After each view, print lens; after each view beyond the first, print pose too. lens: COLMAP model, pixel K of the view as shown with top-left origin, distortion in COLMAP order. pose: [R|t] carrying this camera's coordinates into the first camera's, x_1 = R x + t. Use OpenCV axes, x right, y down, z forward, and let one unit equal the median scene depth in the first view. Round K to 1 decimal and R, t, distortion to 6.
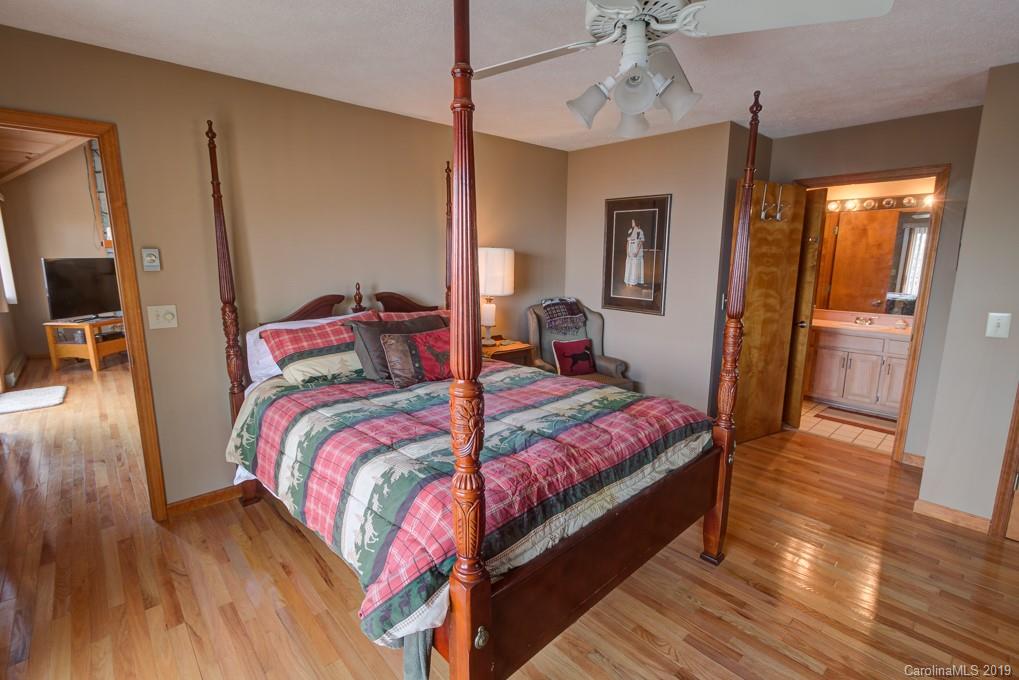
lens RADIAL K [[476.5, 0, 513.1], [0, 476.5, 335.6], [0, 0, 1]] dist [0.000123, -0.000046]
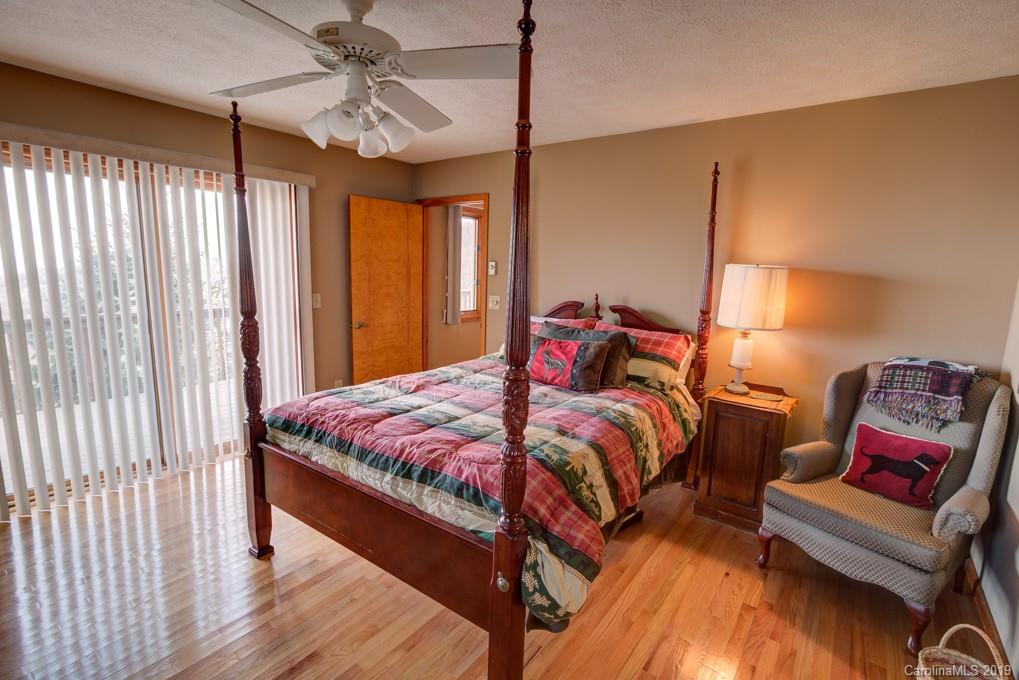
lens RADIAL K [[476.1, 0, 509.5], [0, 476.1, 340.0], [0, 0, 1]] dist [-0.063839, -0.000051]
pose [[0.188988, 0.148896, -0.970625, 0.996768], [-0.196790, 0.974129, 0.111117, -0.120902], [0.962059, 0.170010, 0.213400, 0.808187]]
